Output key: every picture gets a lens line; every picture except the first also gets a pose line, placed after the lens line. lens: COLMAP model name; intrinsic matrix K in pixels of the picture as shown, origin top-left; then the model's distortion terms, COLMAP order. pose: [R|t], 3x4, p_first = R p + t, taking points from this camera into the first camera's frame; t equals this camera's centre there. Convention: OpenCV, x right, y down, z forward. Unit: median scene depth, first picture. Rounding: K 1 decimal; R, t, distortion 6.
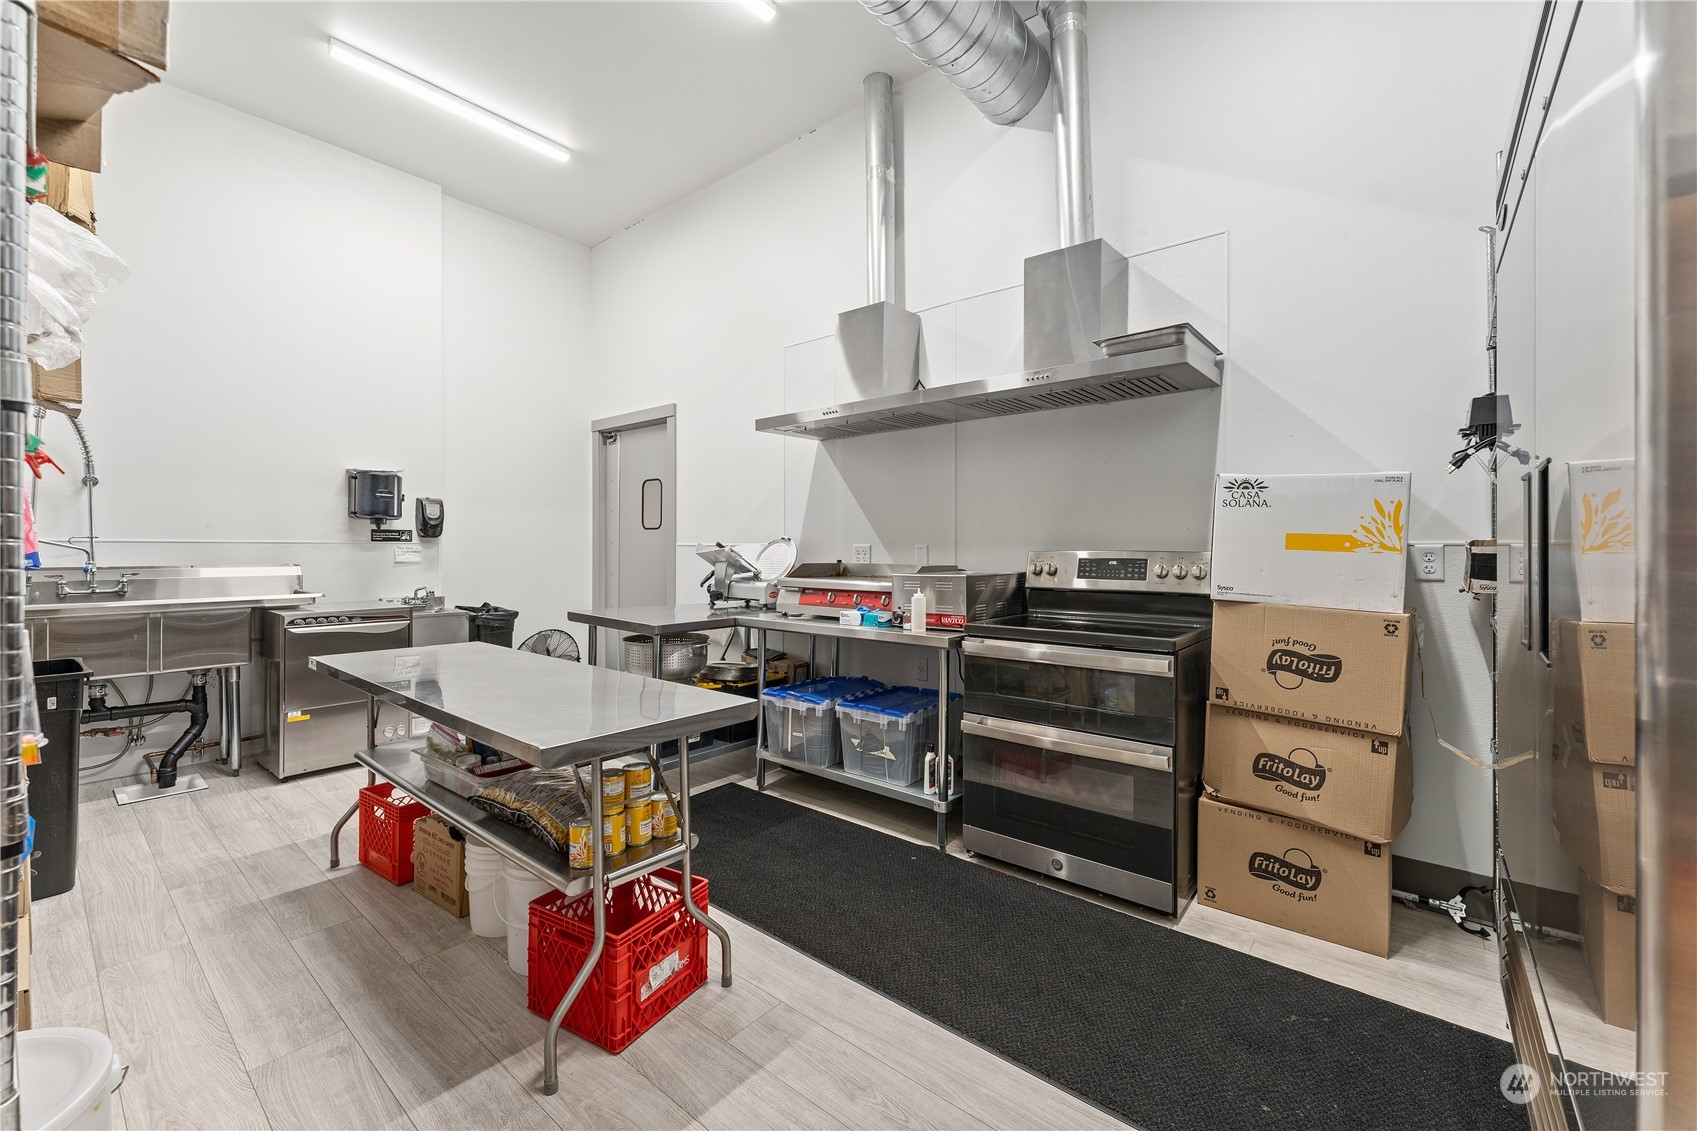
lens RADIAL K [[689.8, 0, 847.8], [0, 689.8, 553.1], [0, 0, 1]] dist [-0.001109, 0.000063]
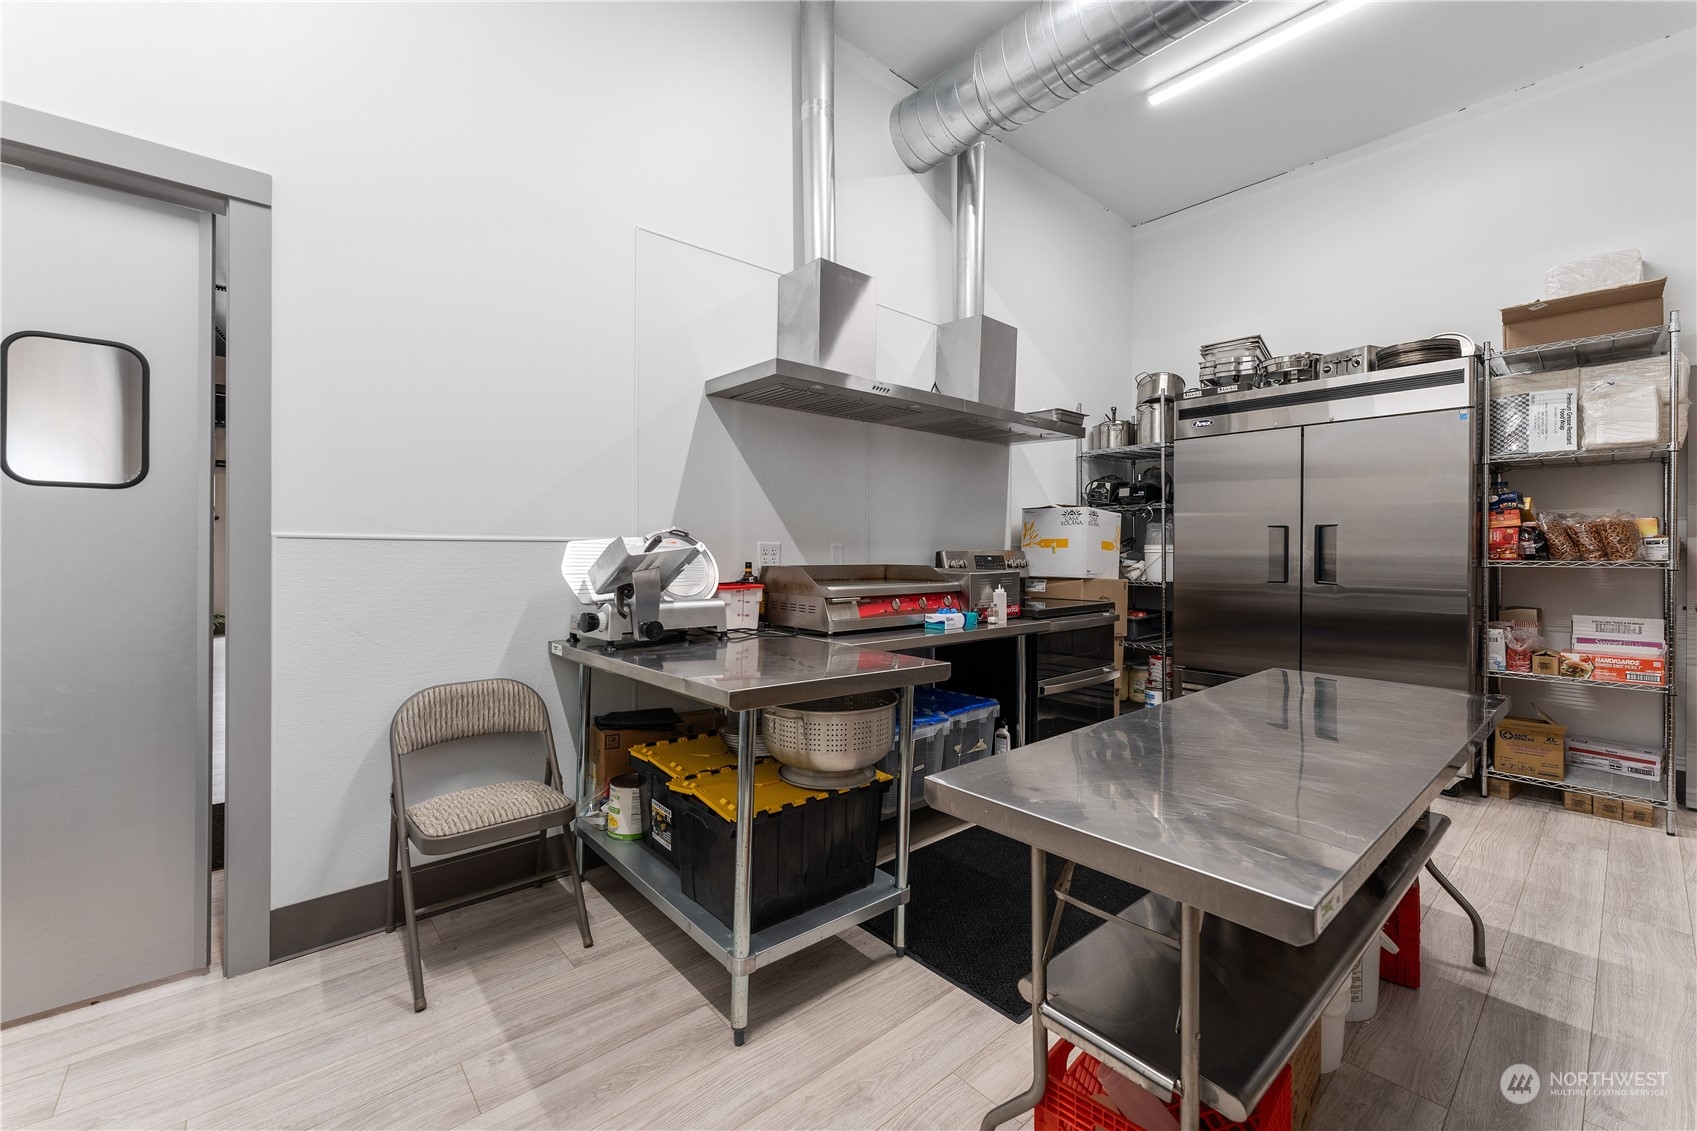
lens RADIAL K [[689.8, 0, 847.8], [0, 689.8, 553.1], [0, 0, 1]] dist [-0.001109, 0.000063]
pose [[0.161572, -0.006766, 0.986838, -1.004275], [0.000061, 0.999977, 0.006846, -0.006786], [-0.986861, -0.001046, 0.161568, 1.036158]]
